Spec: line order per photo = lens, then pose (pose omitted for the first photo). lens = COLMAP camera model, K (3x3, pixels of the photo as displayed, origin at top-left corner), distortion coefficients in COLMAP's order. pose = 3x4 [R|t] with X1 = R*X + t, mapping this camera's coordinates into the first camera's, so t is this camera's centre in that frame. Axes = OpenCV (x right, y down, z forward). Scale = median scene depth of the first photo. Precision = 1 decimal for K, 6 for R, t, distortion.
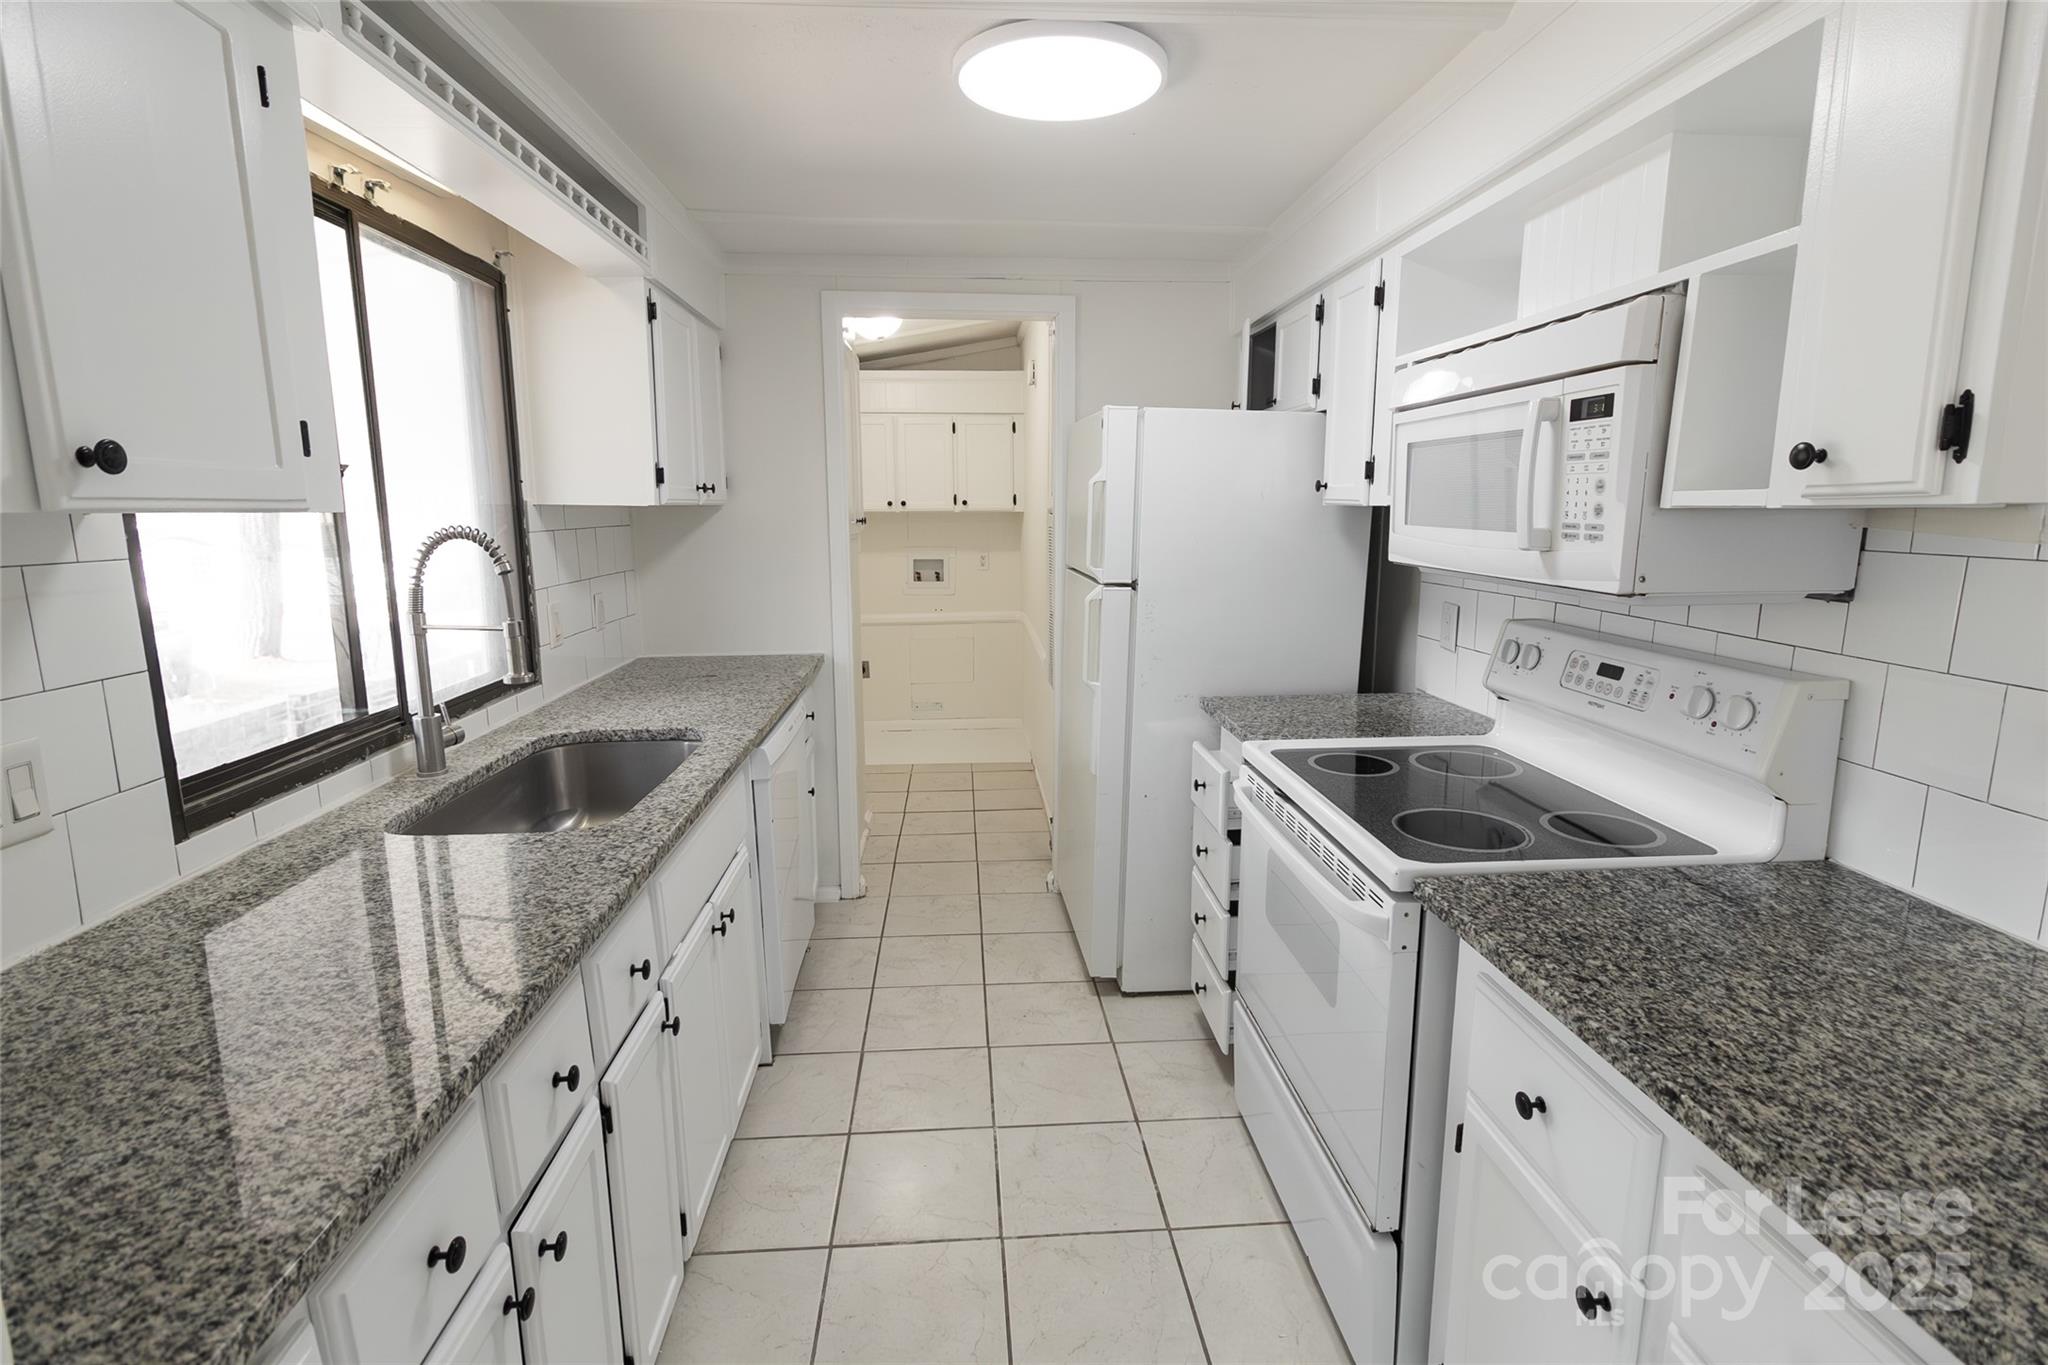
lens RADIAL K [[957.1, 0, 1026.7], [0, 957.1, 656.6], [0, 0, 1]] dist [0.000203, 0.001376]
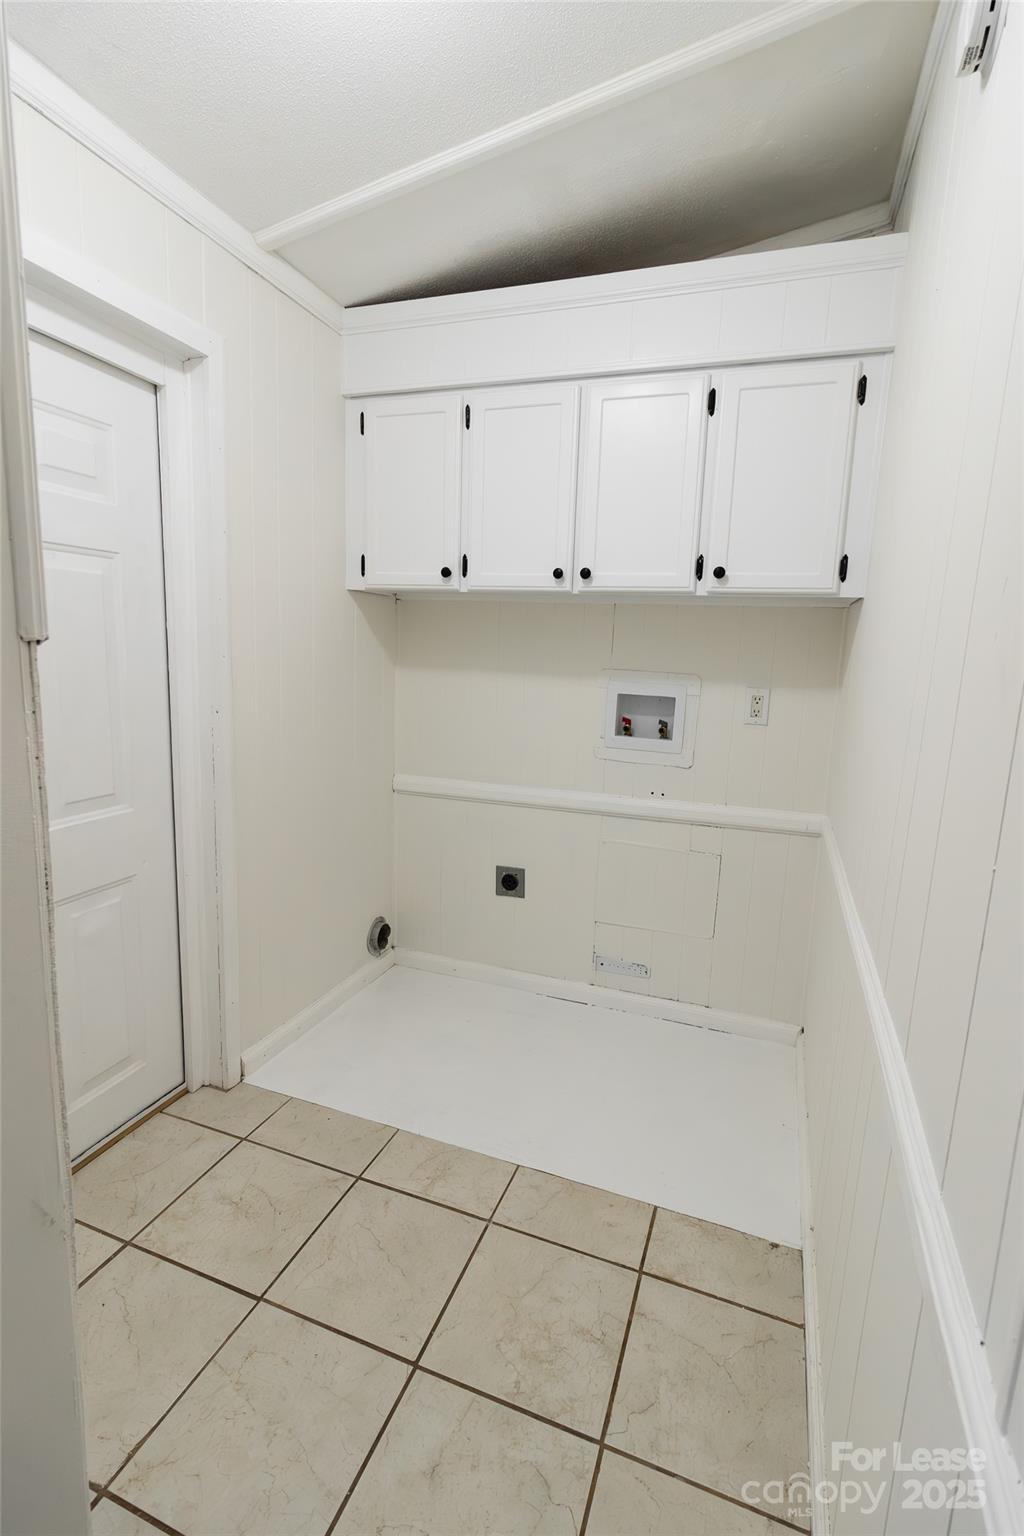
lens RADIAL K [[717.8, 0, 504.7], [0, 717.8, 764.5], [0, 0, 1]] dist [0.000203, 0.001376]
pose [[0.909024, 0.101463, -0.404203, -0.039835], [-0.104290, 0.994433, 0.015081, -0.226172], [0.403483, 0.028446, 0.914545, 2.224438]]
